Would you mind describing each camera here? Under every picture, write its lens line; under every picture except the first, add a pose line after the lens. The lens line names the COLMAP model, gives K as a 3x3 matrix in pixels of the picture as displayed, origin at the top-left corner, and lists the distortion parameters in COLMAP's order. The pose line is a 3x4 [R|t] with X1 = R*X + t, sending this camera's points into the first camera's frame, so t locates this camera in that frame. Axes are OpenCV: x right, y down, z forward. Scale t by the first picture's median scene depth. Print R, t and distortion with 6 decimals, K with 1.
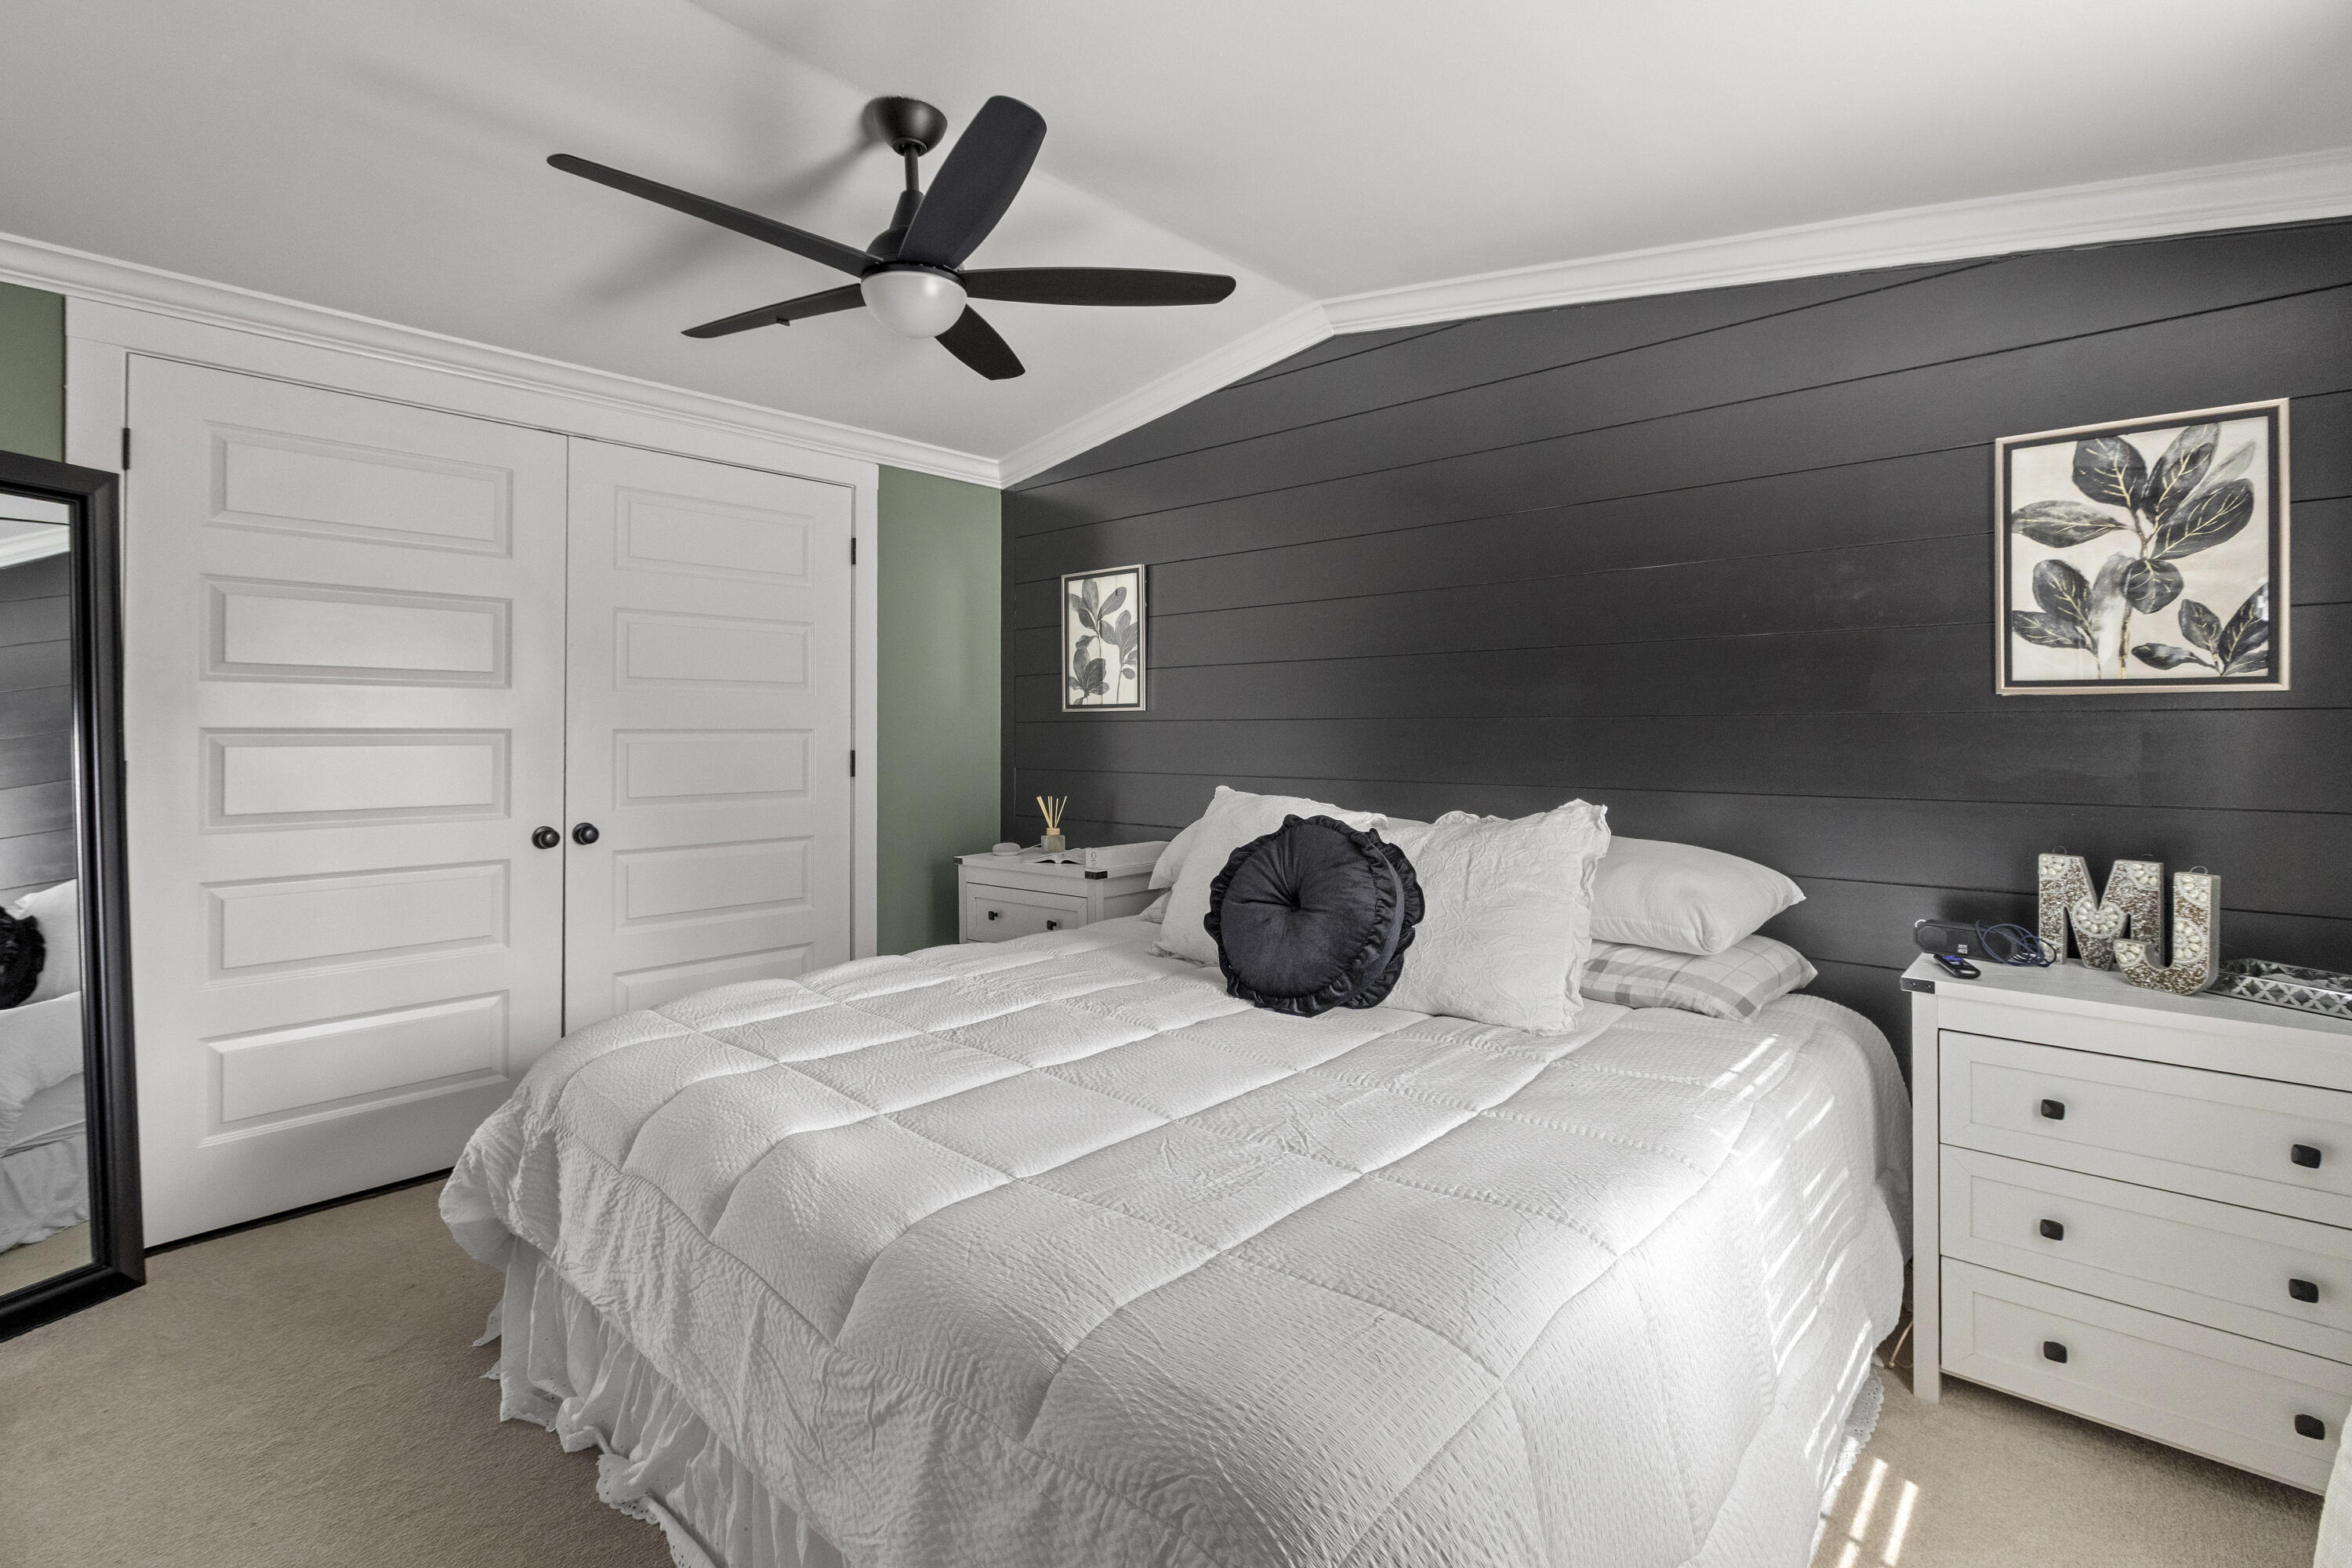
lens RADIAL K [[1072.0, 0, 1167.4], [0, 1072.0, 725.6], [0, 0, 1]] dist [0.002304, -0.002481]
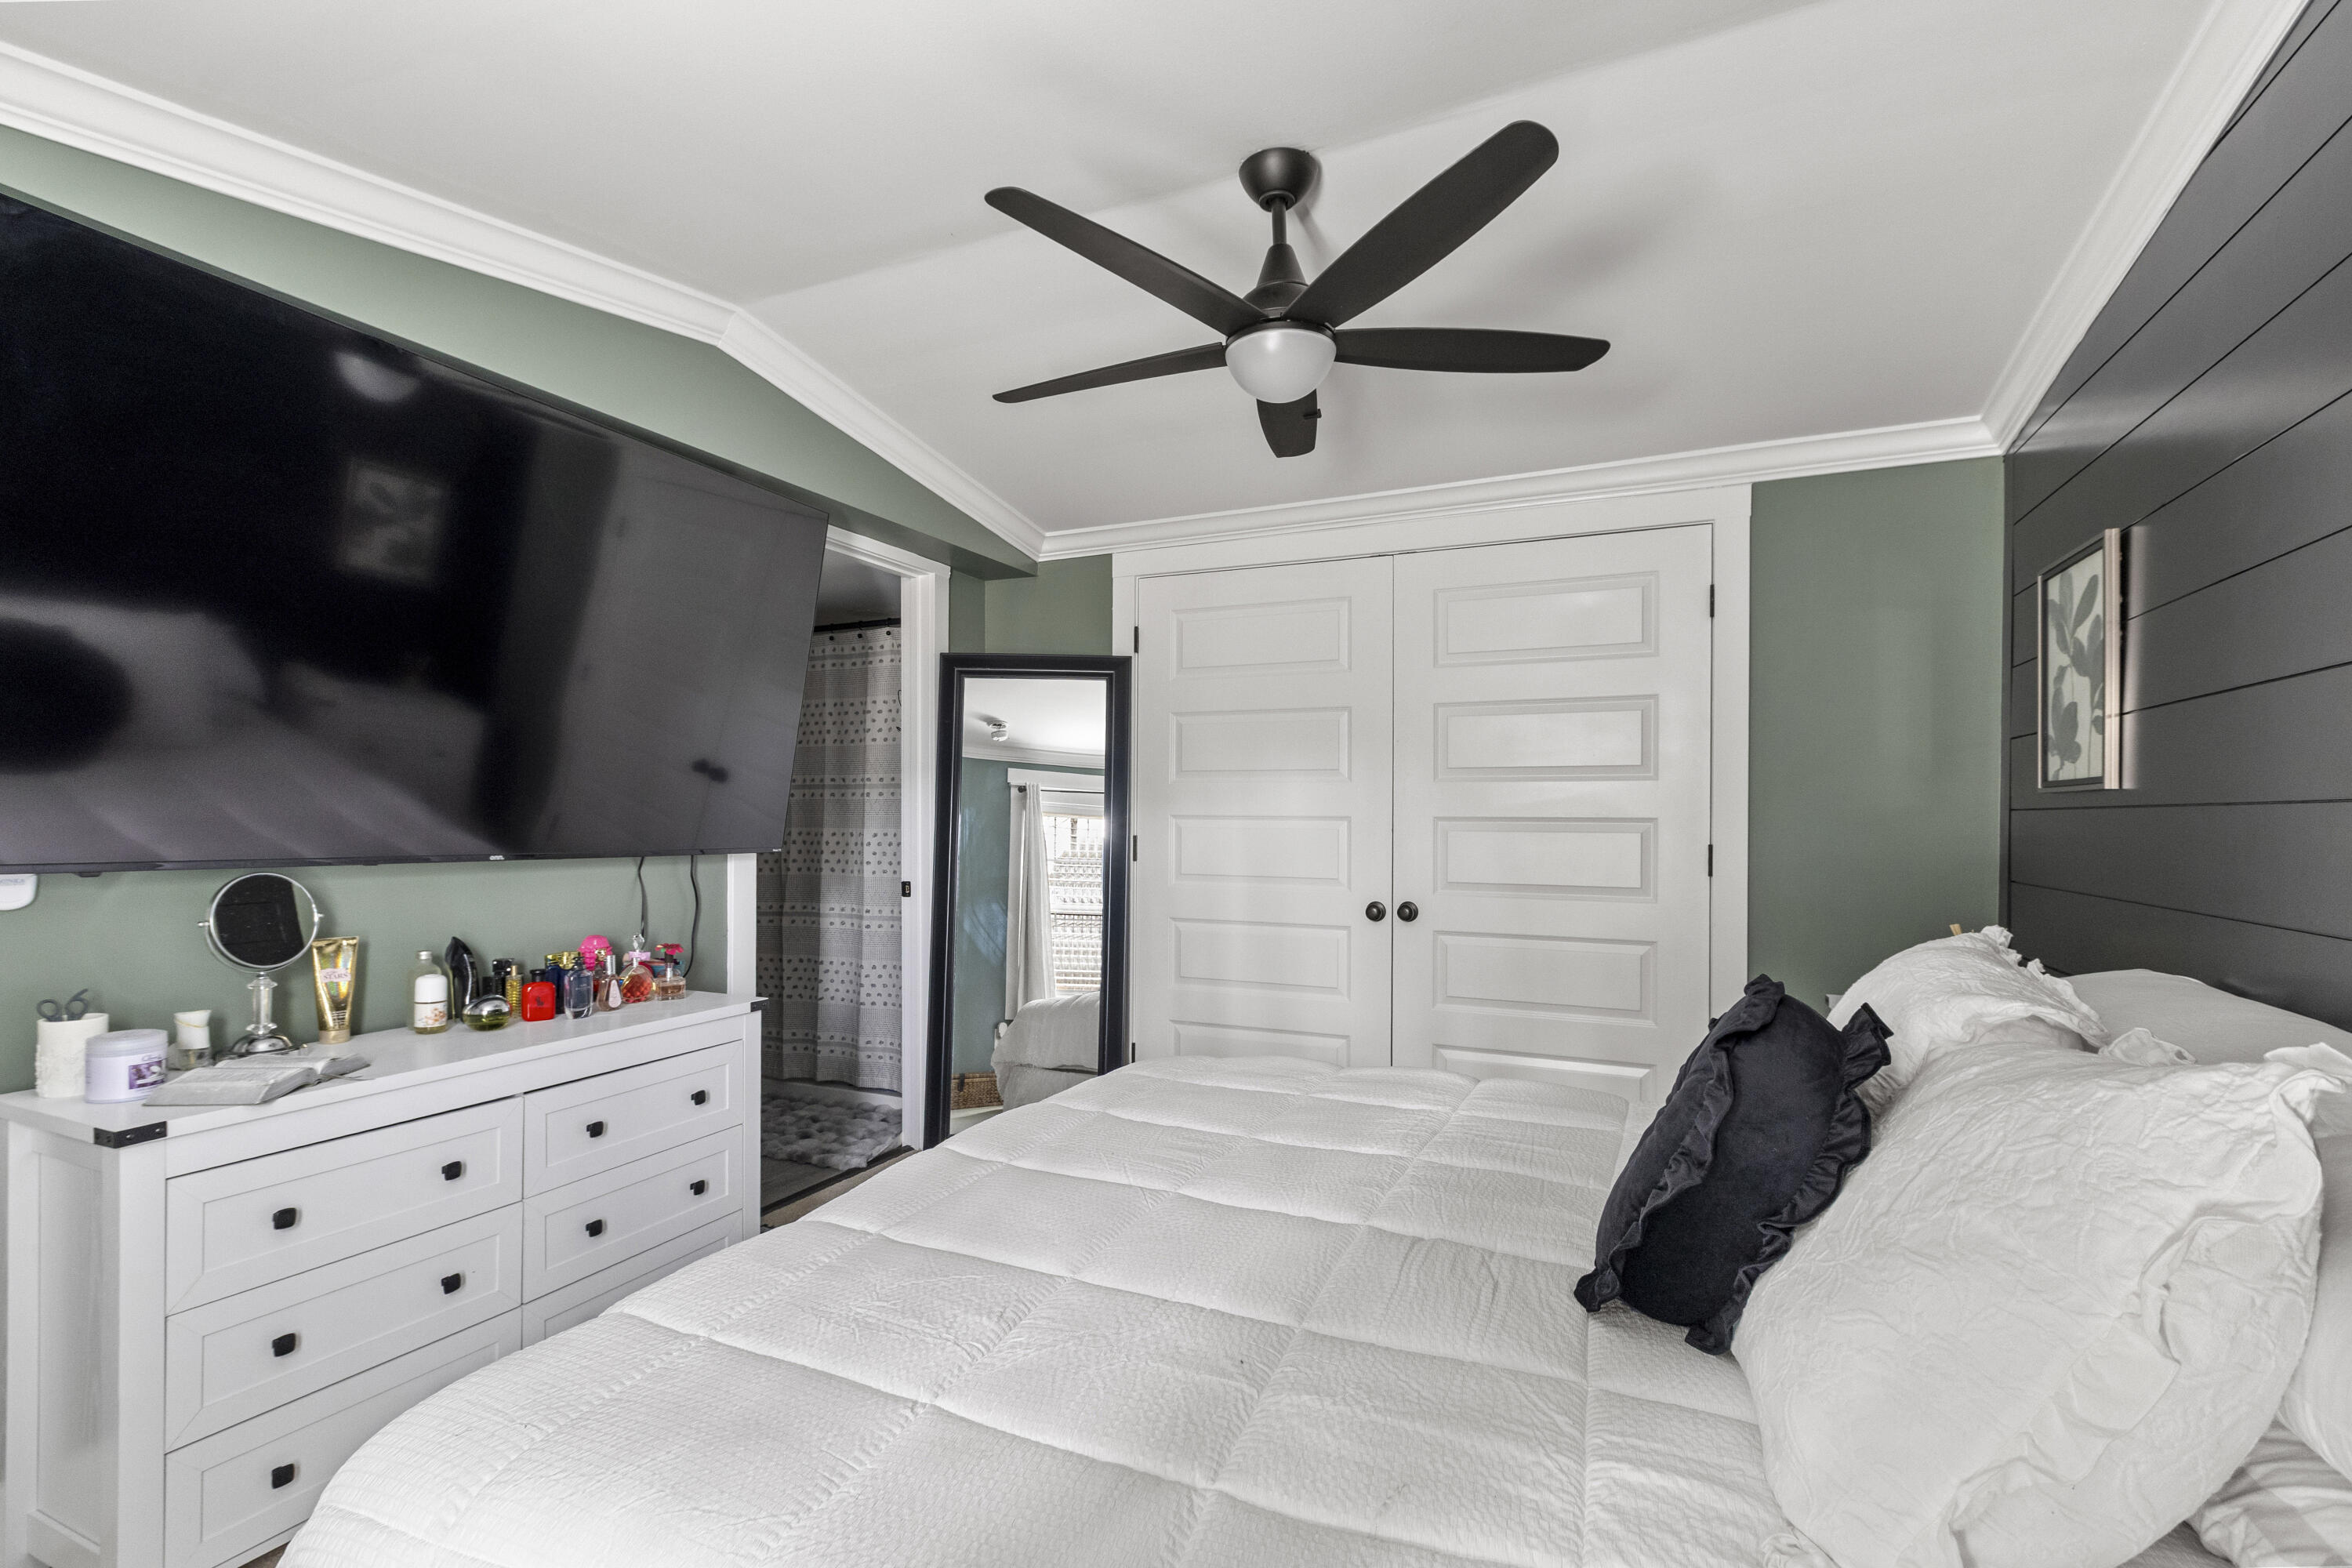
lens RADIAL K [[1072.0, 0, 1160.4], [0, 1072.0, 823.9], [0, 0, 1]] dist [0.002304, -0.002481]
pose [[0.307077, 0.009503, -0.951637, 0.366999], [-0.003388, 0.999955, 0.008893, 0.001251], [0.951679, 0.000493, 0.307096, 0.357724]]
